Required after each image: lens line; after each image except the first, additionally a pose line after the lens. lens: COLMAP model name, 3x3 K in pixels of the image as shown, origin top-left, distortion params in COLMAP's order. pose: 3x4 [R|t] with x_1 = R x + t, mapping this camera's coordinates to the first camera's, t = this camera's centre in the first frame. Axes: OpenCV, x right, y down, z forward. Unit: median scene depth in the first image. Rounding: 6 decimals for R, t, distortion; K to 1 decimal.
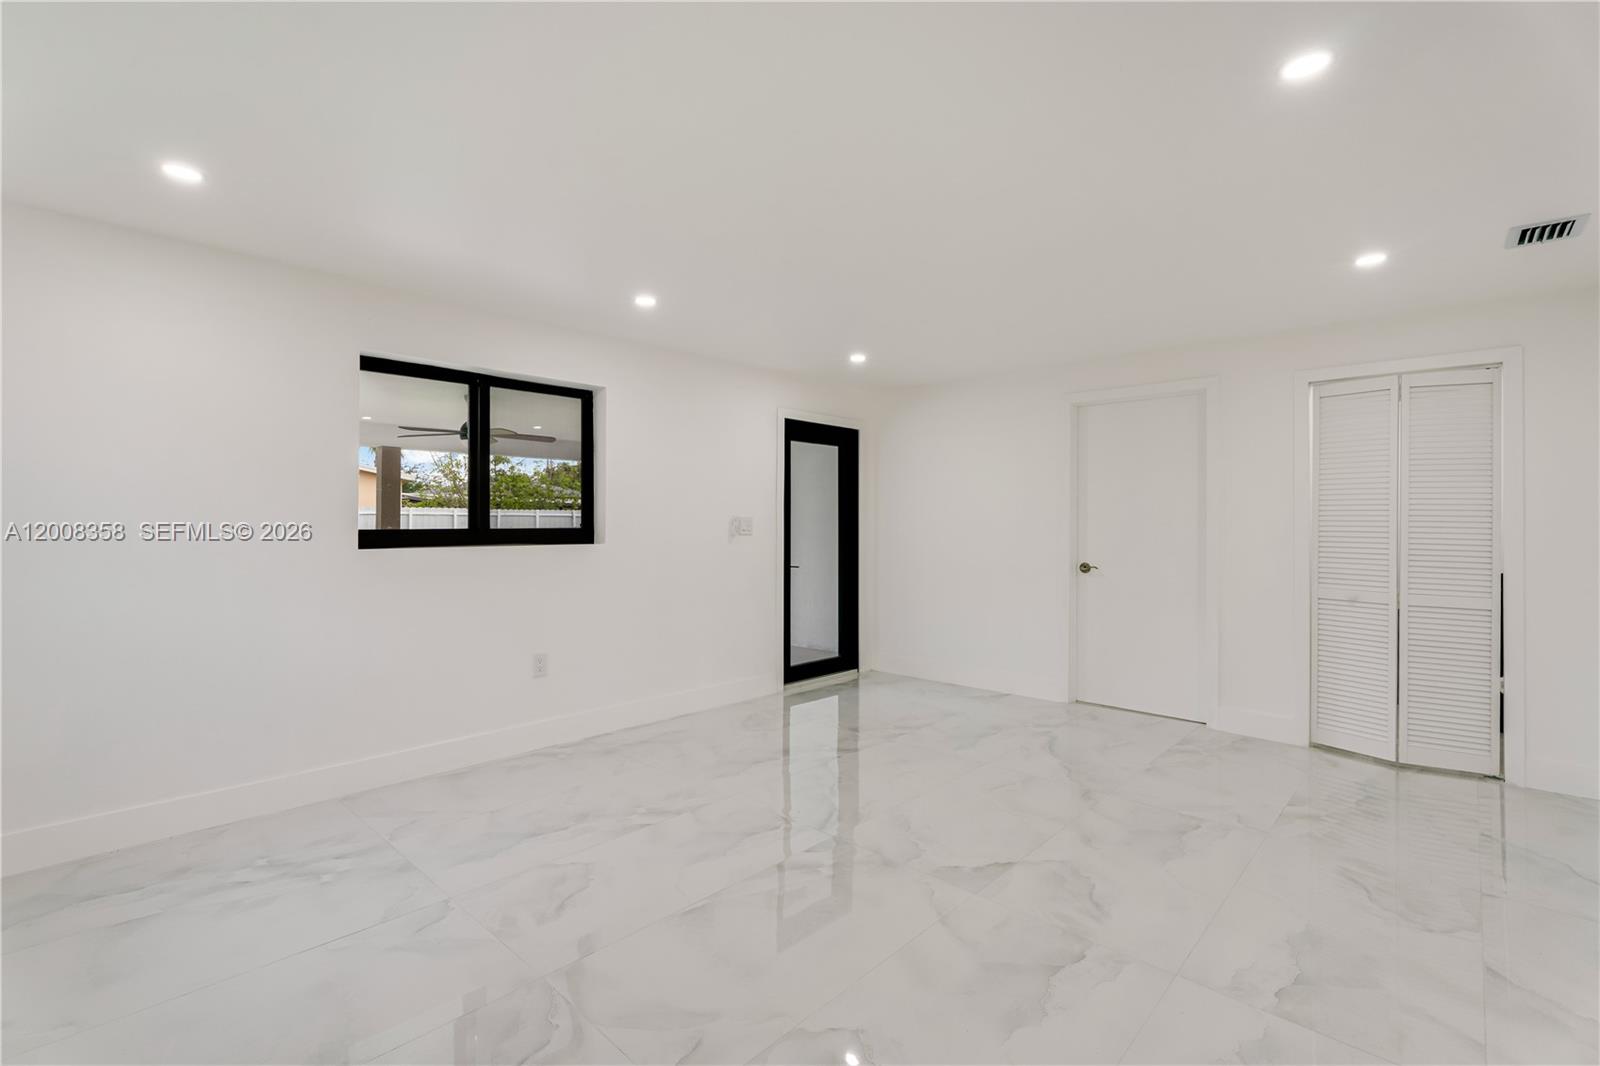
lens RADIAL K [[709.9, 0, 793.4], [0, 709.9, 522.7], [0, 0, 1]] dist [0.003908, 0.000334]
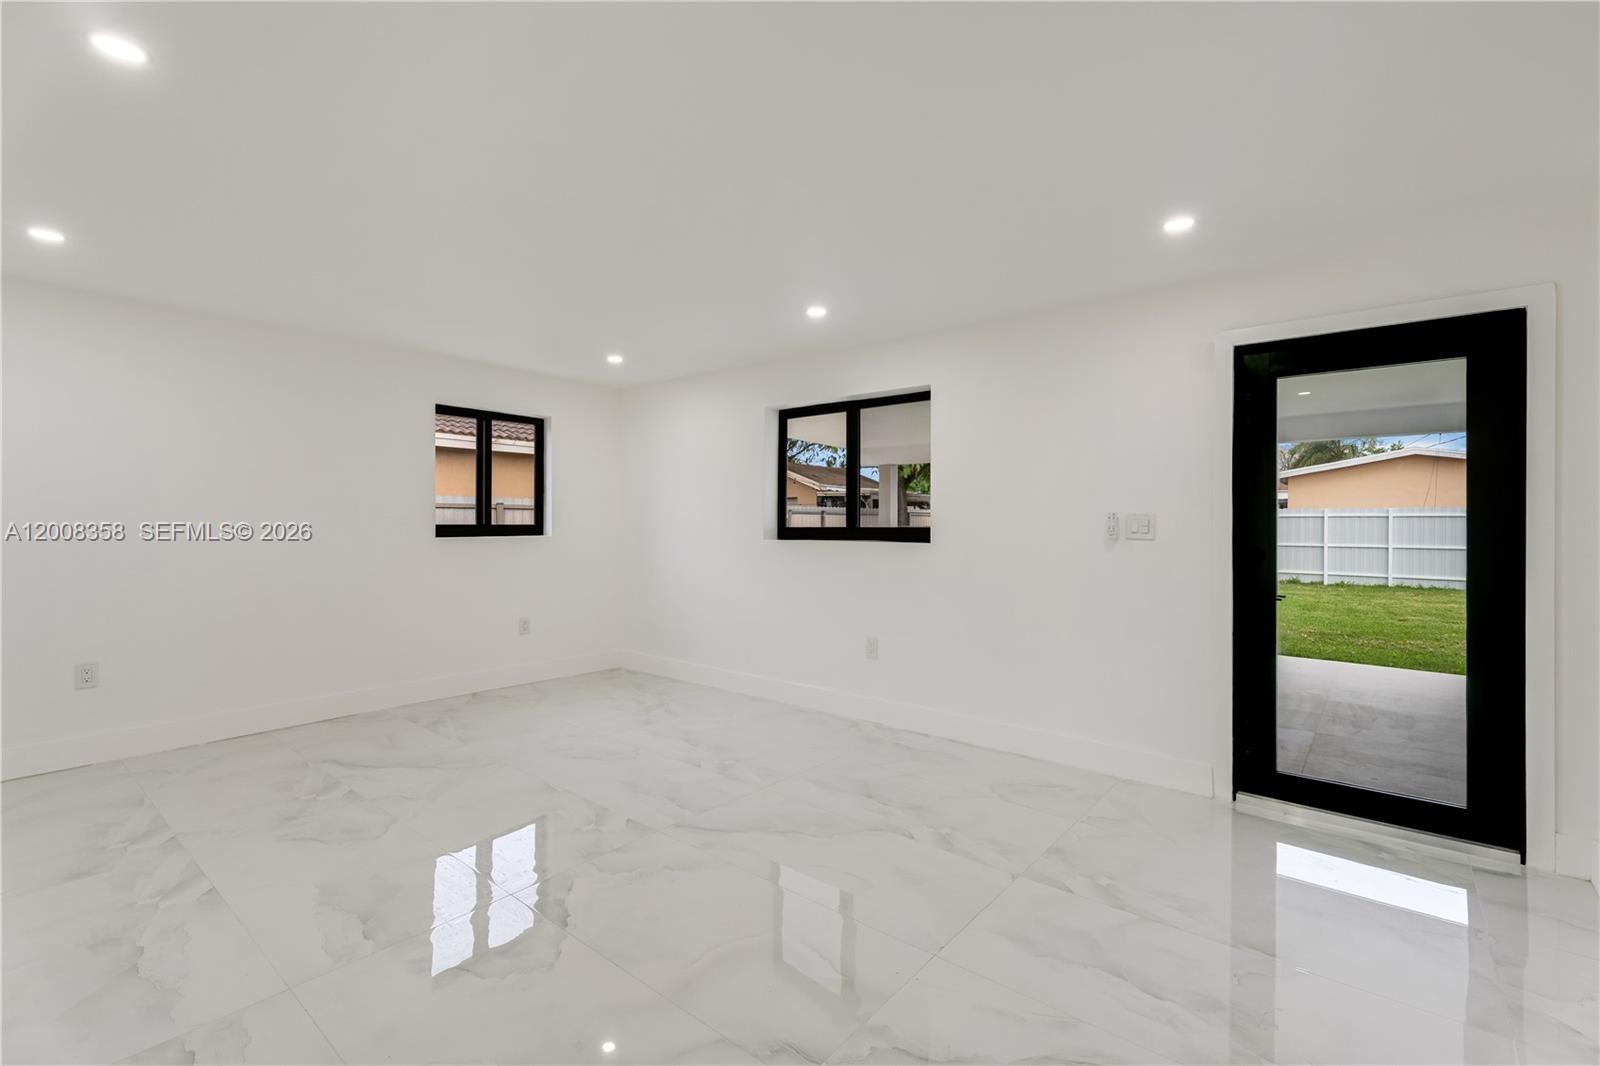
lens RADIAL K [[709.9, 0, 793.4], [0, 709.9, 522.7], [0, 0, 1]] dist [0.003908, 0.000334]
pose [[0.056845, 0.001165, -0.998382, 0.779621], [0.000481, 0.999999, 0.001194, -0.000162], [0.998383, -0.000548, 0.056844, 0.824107]]
